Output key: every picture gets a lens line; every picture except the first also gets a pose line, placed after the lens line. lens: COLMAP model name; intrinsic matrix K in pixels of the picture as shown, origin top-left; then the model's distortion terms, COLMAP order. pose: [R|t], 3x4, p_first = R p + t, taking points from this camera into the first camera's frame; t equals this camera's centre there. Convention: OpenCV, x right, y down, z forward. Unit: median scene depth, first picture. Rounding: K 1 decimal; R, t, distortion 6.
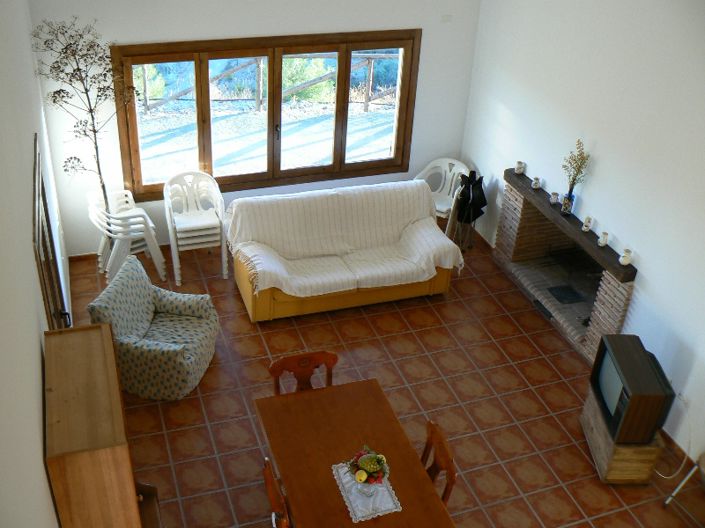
lens RADIAL K [[756.2, 0, 342.1], [0, 756.2, 260.1], [0, 0, 1]] dist [-0.181273, 0.195117]
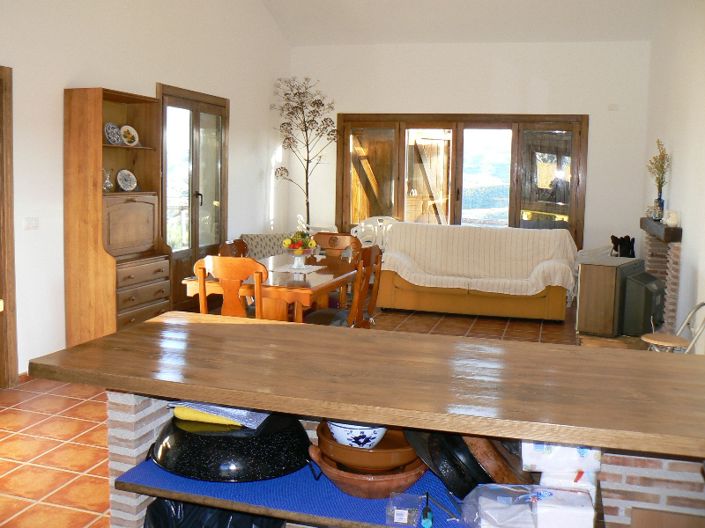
lens RADIAL K [[756.2, 0, 342.1], [0, 756.2, 260.1], [0, 0, 1]] dist [-0.181273, 0.195117]
pose [[0.813368, 0.033692, -0.580773, 0.509200], [-0.293648, 0.885584, -0.359876, 0.449138], [0.502199, 0.463255, 0.730199, 0.078022]]
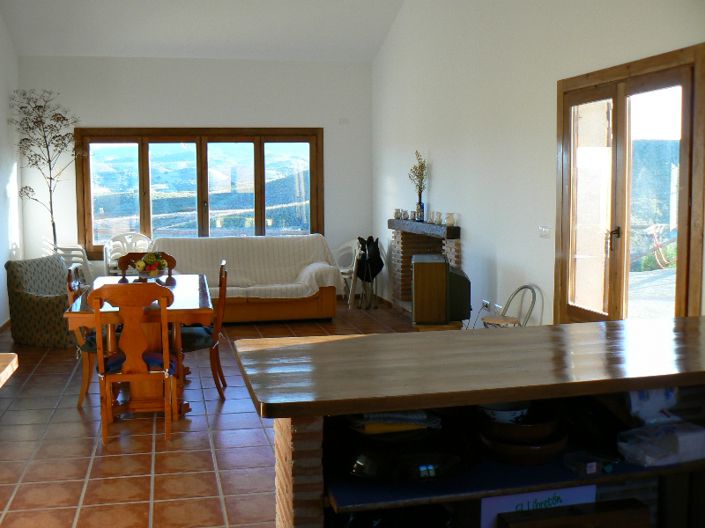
lens RADIAL K [[756.2, 0, 342.1], [0, 756.2, 260.1], [0, 0, 1]] dist [-0.181273, 0.195117]
pose [[0.992601, -0.043801, -0.113250, 0.296493], [-0.011653, 0.894005, -0.447905, 0.496654], [0.120865, 0.445910, 0.886880, -0.028800]]
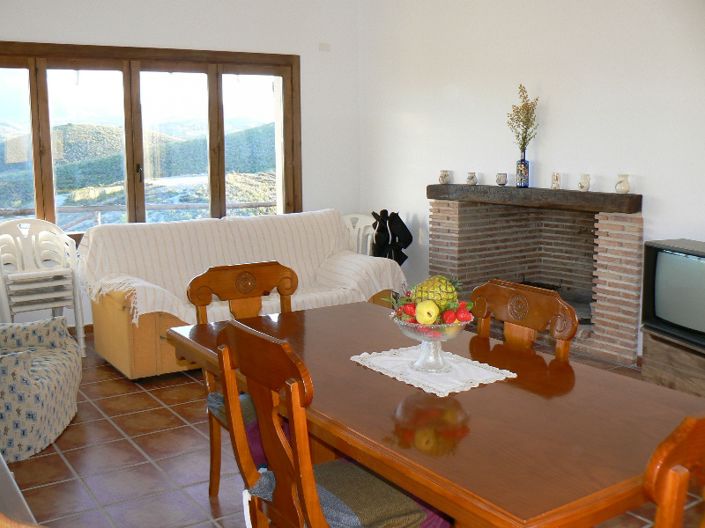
lens RADIAL K [[756.2, 0, 342.1], [0, 756.2, 260.1], [0, 0, 1]] dist [-0.181273, 0.195117]
pose [[0.964637, -0.097712, 0.244801, -0.088413], [0.187073, 0.908076, -0.374702, 0.262756], [-0.185685, 0.407247, 0.894243, 0.331430]]
